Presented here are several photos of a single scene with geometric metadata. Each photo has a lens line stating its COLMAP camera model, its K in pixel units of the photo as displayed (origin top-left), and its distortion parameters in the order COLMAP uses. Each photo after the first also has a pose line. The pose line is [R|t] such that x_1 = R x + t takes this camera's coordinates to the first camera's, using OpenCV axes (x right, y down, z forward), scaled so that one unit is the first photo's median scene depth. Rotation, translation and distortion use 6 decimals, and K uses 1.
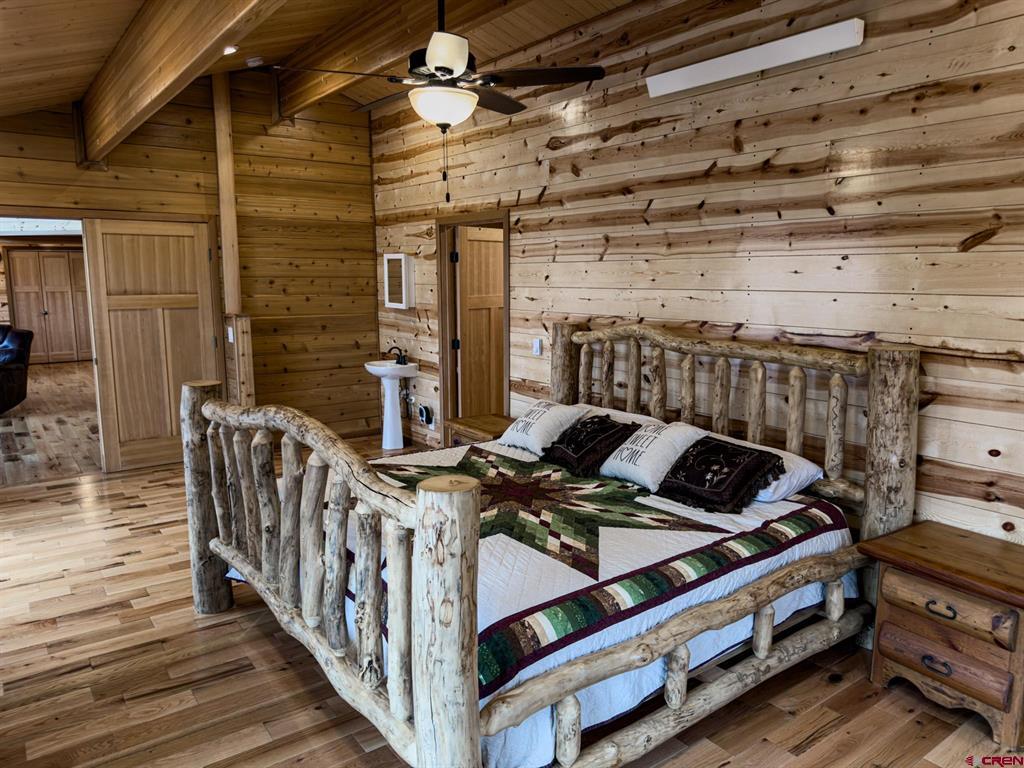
lens RADIAL K [[724.7, 0, 512.0], [0, 724.7, 384.0], [0, 0, 1]] dist [-0.001663, -0.003608]
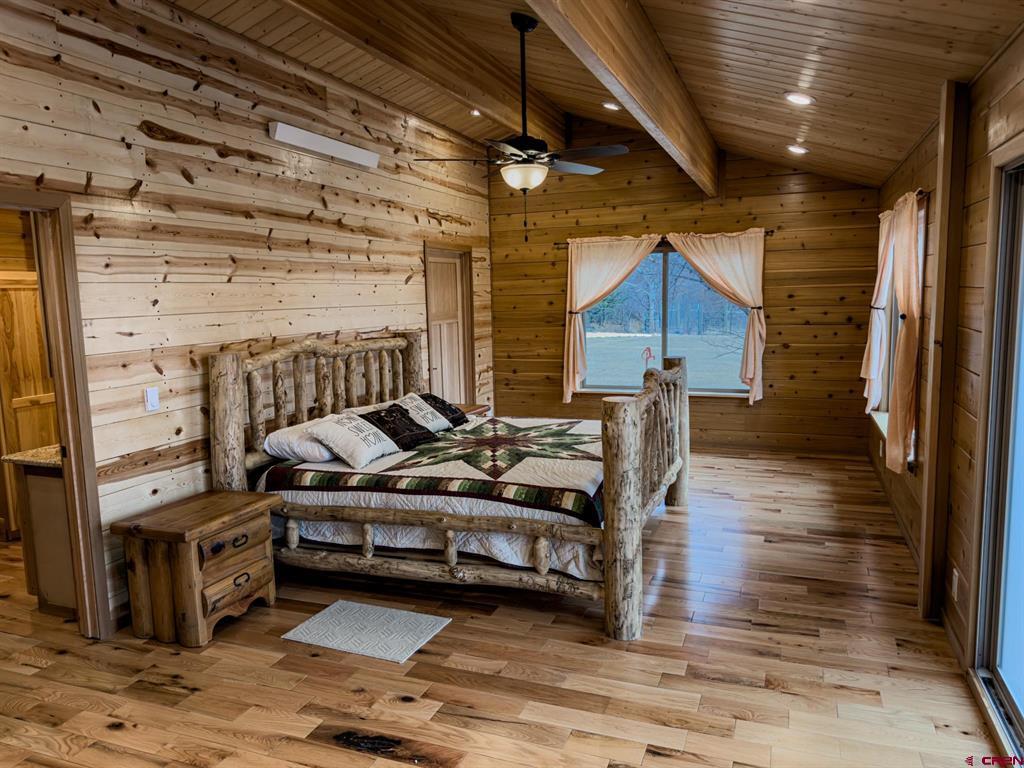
lens RADIAL K [[728.1, 0, 512.0], [0, 728.1, 384.0], [0, 0, 1]] dist [-0.042143, -0.001747]
pose [[-0.535703, -0.090388, 0.839555, -0.925531], [0.144099, 0.969884, 0.196367, -0.185966], [-0.832020, 0.226173, -0.506545, 1.283977]]
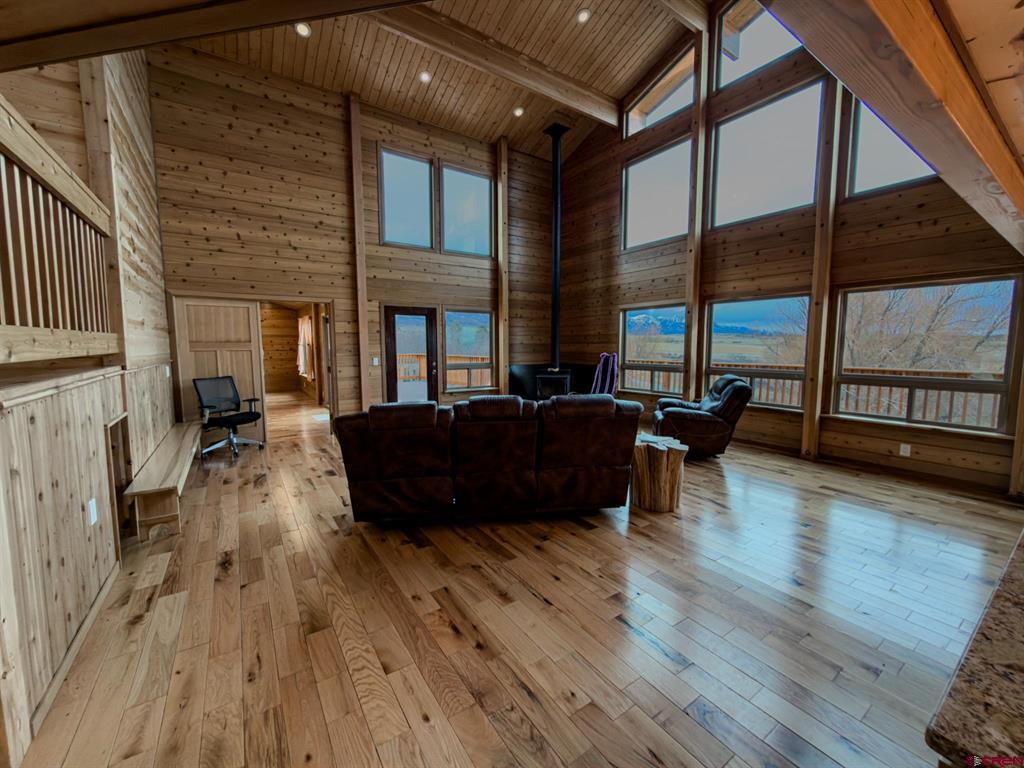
lens RADIAL K [[407.5, 0, 512.0], [0, 407.5, 384.0], [0, 0, 1]] dist [-0.000769, -0.000086]
pose [[-0.999108, 0.000767, 0.042212, -1.715410], [0.010751, 0.971497, 0.236806, -0.344503], [-0.040827, 0.237049, -0.970639, 2.715582]]
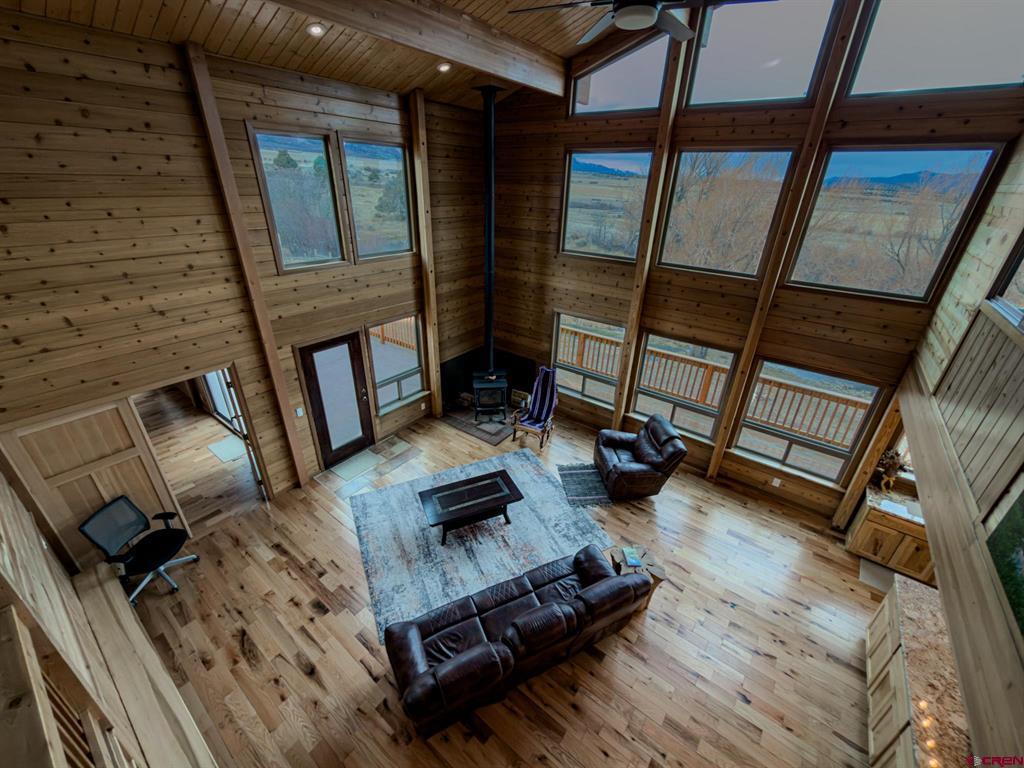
lens RADIAL K [[407.5, 0, 512.0], [0, 407.5, 384.0], [0, 0, 1]] dist [-0.000769, -0.000086]
pose [[-0.960104, 0.103003, -0.259983, -1.448245], [-0.063828, 0.824433, 0.562349, -0.956714], [0.272263, 0.556508, -0.784966, 2.375985]]
